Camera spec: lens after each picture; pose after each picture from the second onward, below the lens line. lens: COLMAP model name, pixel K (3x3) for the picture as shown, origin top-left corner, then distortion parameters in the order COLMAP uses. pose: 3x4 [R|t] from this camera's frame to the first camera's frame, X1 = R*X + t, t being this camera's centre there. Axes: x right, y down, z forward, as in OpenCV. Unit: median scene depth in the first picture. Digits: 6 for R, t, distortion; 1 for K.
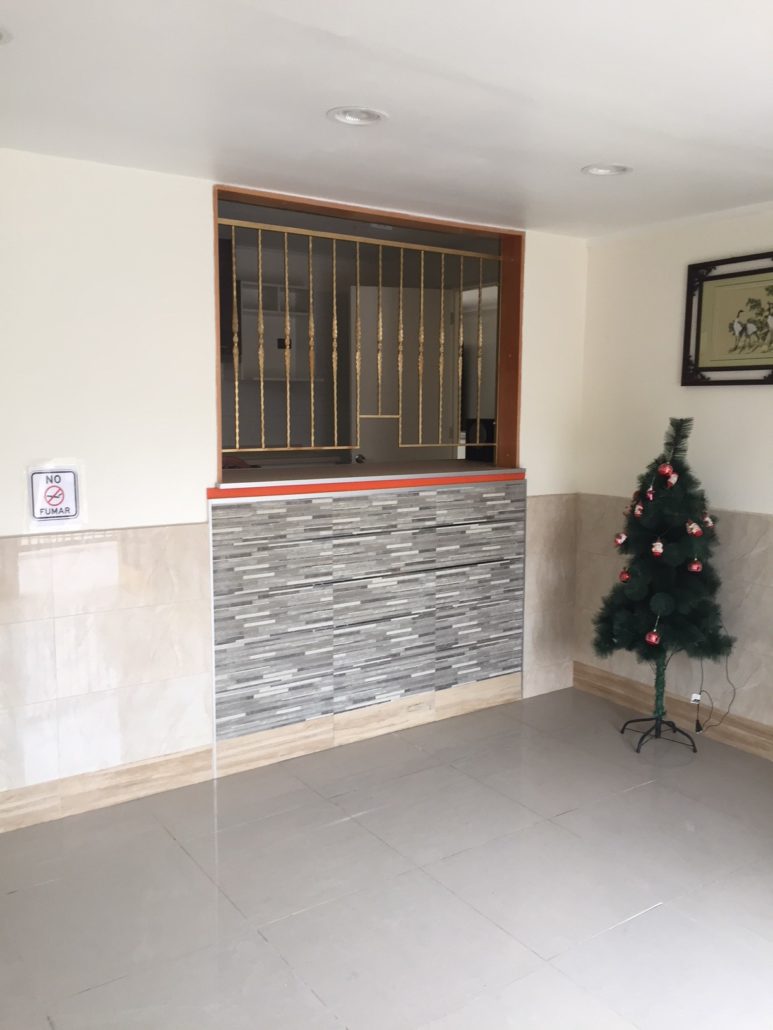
lens RADIAL K [[872.1, 0, 383.3], [0, 872.1, 519.9], [0, 0, 1]] dist [0.071797, -0.106351]
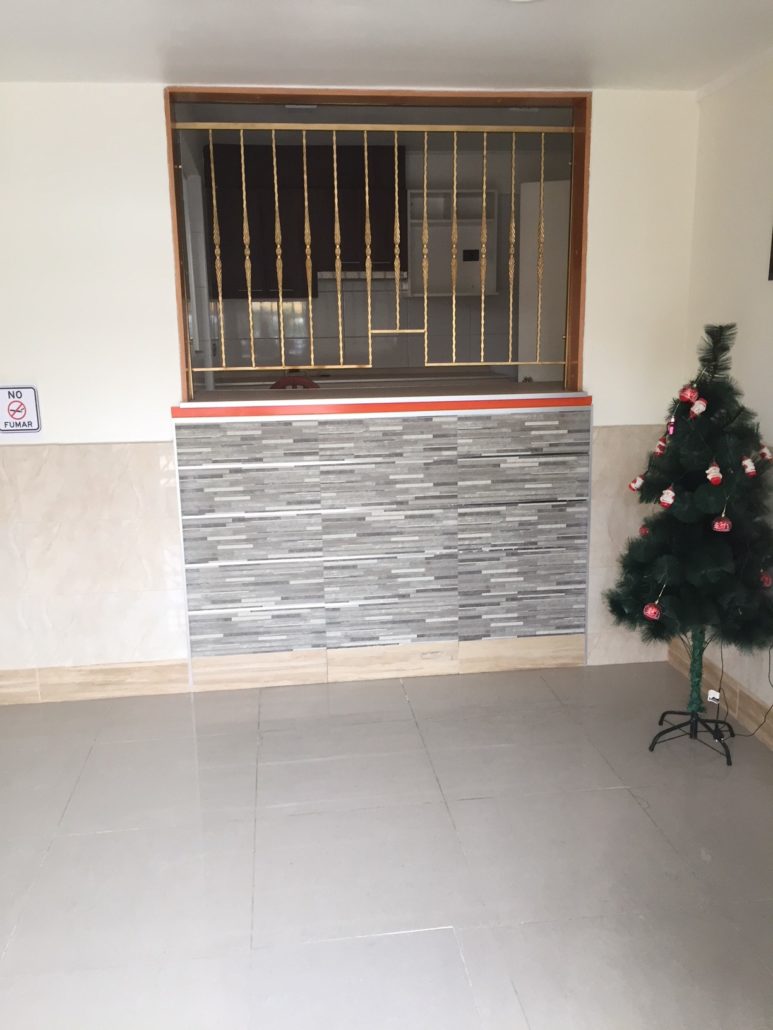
lens RADIAL K [[872.1, 0, 383.3], [0, 872.1, 519.9], [0, 0, 1]] dist [0.071797, -0.106351]
pose [[0.887954, 0.078080, -0.453256, 0.431708], [-0.039130, 0.994737, 0.094700, -0.011004], [0.458264, -0.066354, 0.886336, 0.197833]]
